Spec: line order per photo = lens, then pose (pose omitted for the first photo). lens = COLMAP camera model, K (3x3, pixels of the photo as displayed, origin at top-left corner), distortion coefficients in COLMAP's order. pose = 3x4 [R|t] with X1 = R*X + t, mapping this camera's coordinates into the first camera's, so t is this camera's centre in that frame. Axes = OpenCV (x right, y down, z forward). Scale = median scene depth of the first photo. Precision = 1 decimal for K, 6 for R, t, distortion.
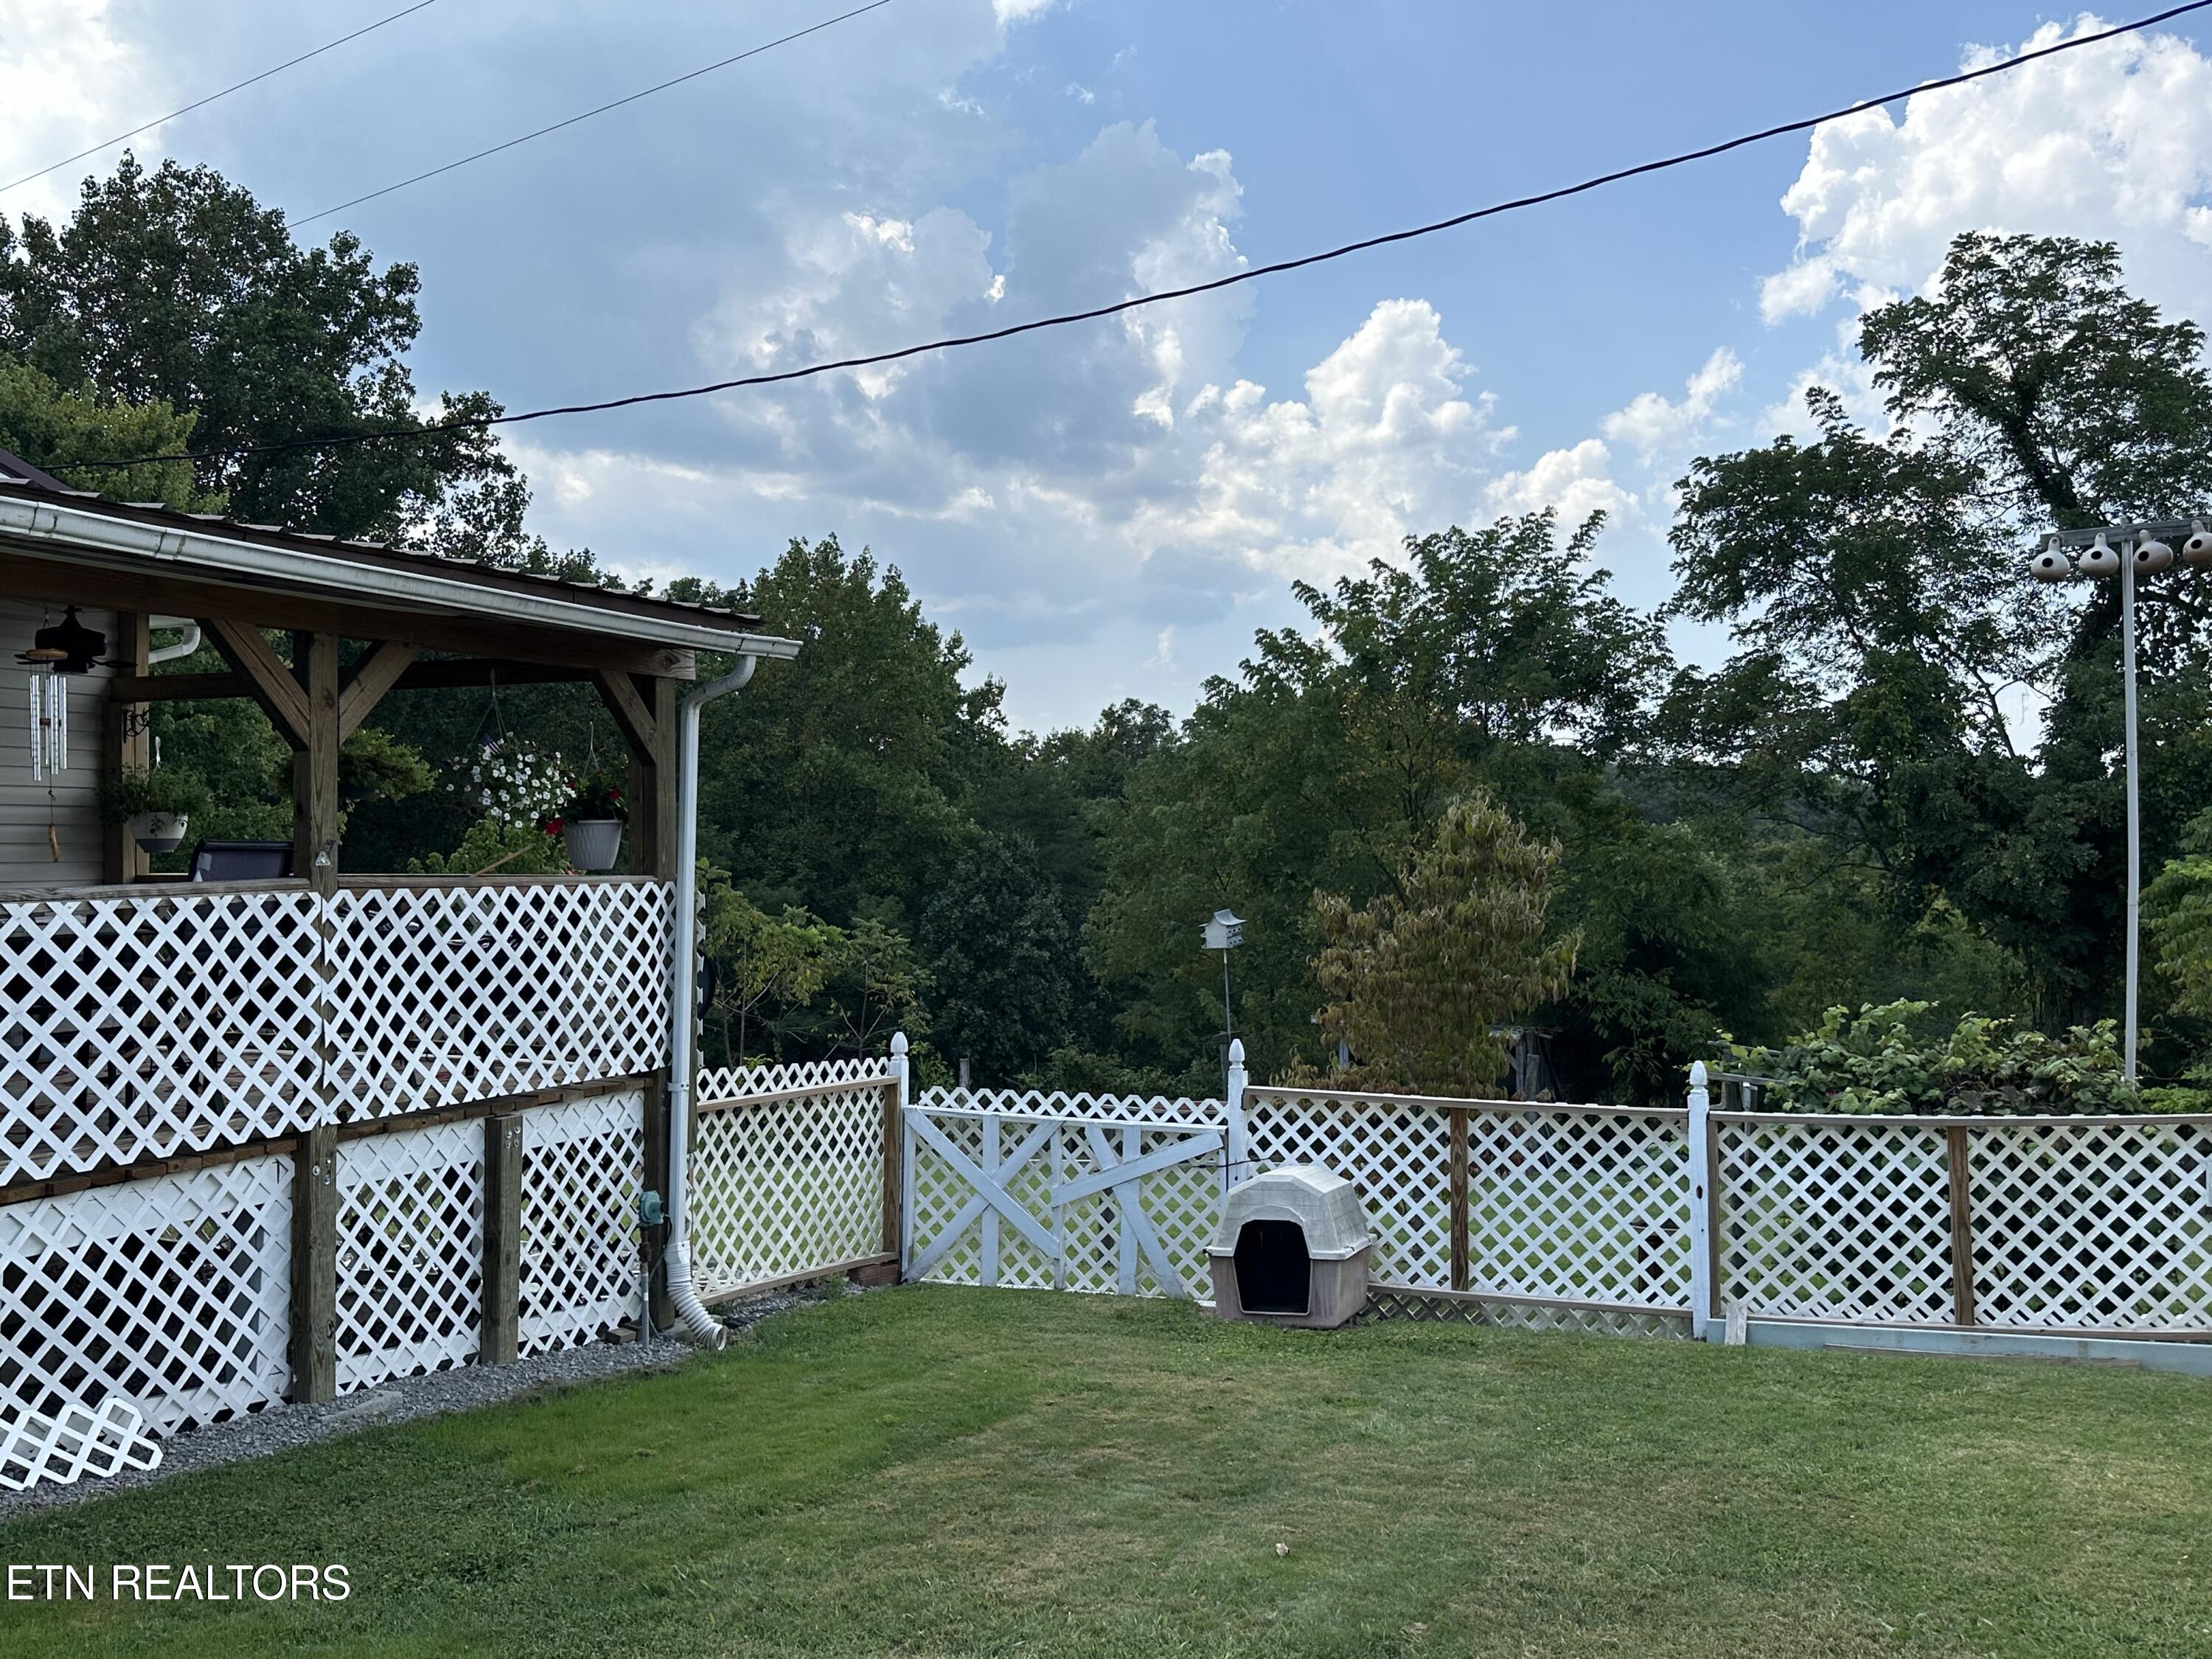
lens RADIAL K [[1938.6, 0, 1111.2], [0, 1938.6, 829.9], [0, 0, 1]] dist [0.037983, -0.067306]
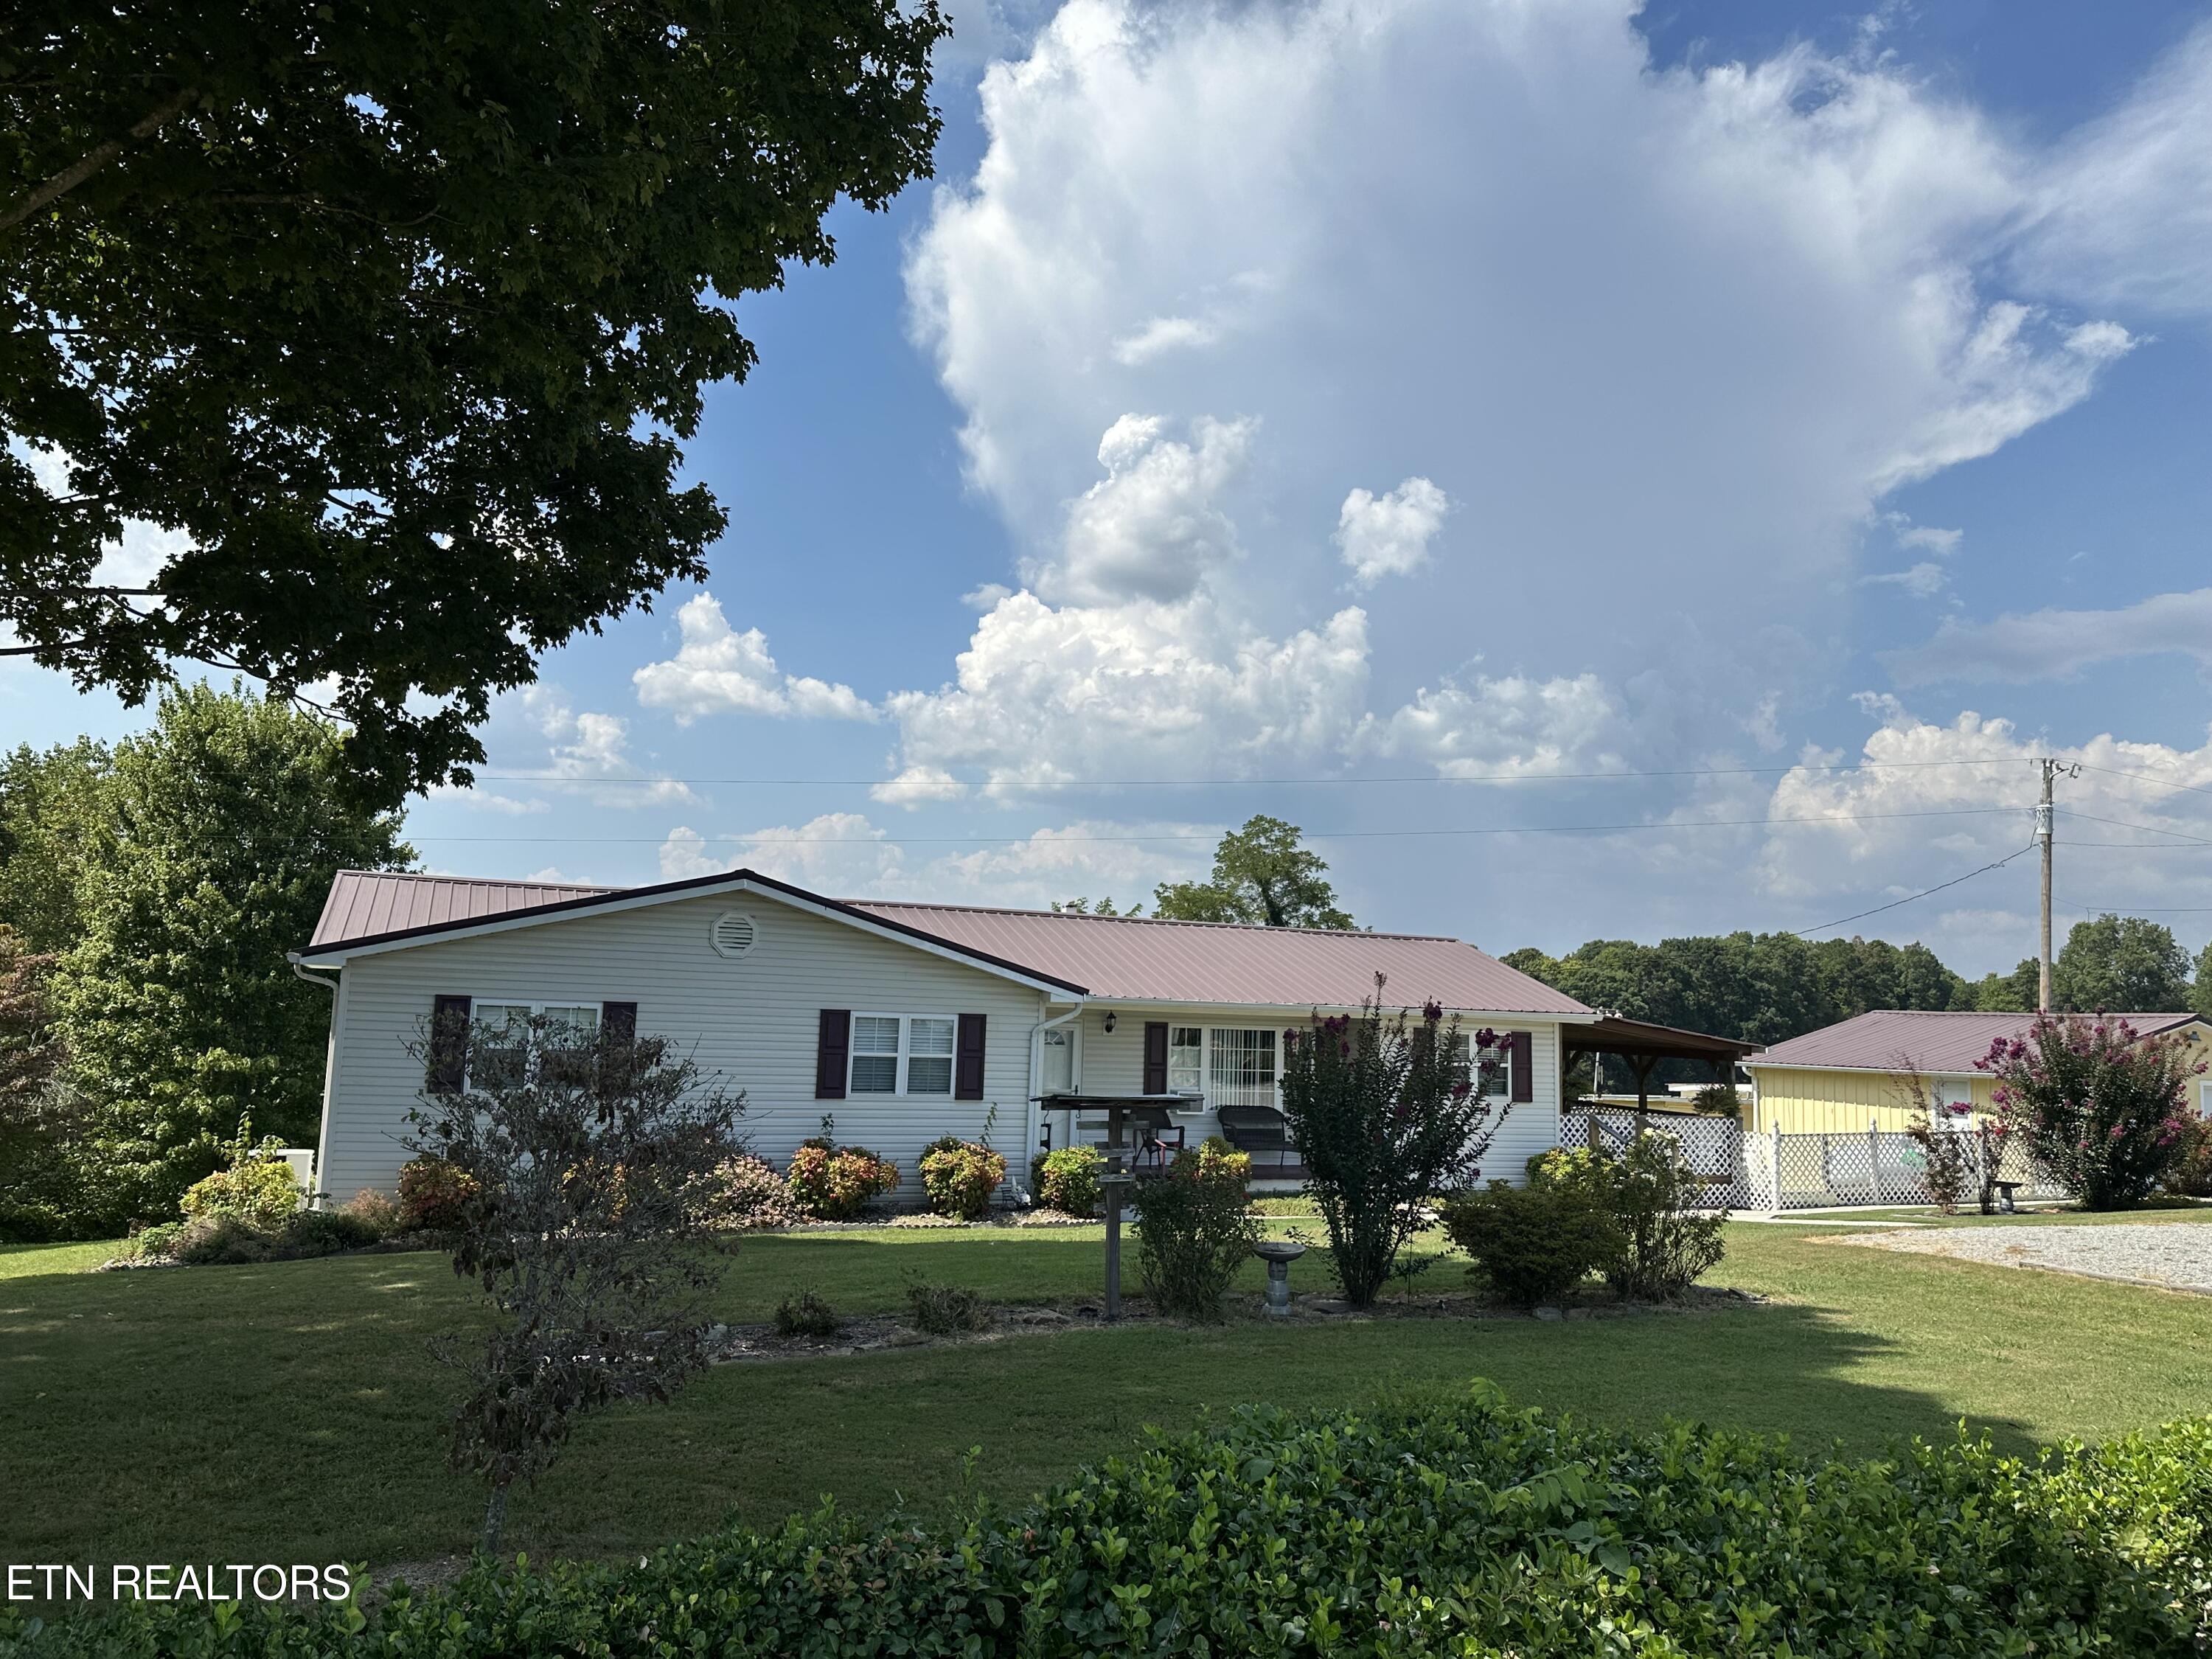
lens RADIAL K [[1531.4, 0, 1082.9], [0, 1531.4, 818.5], [0, 0, 1]] dist [0.030973, -0.018326]
pose [[0.703173, 0.120668, 0.700704, -0.513185], [-0.048534, 0.991341, -0.122014, -0.018256], [-0.709360, 0.051789, 0.702941, -0.119558]]
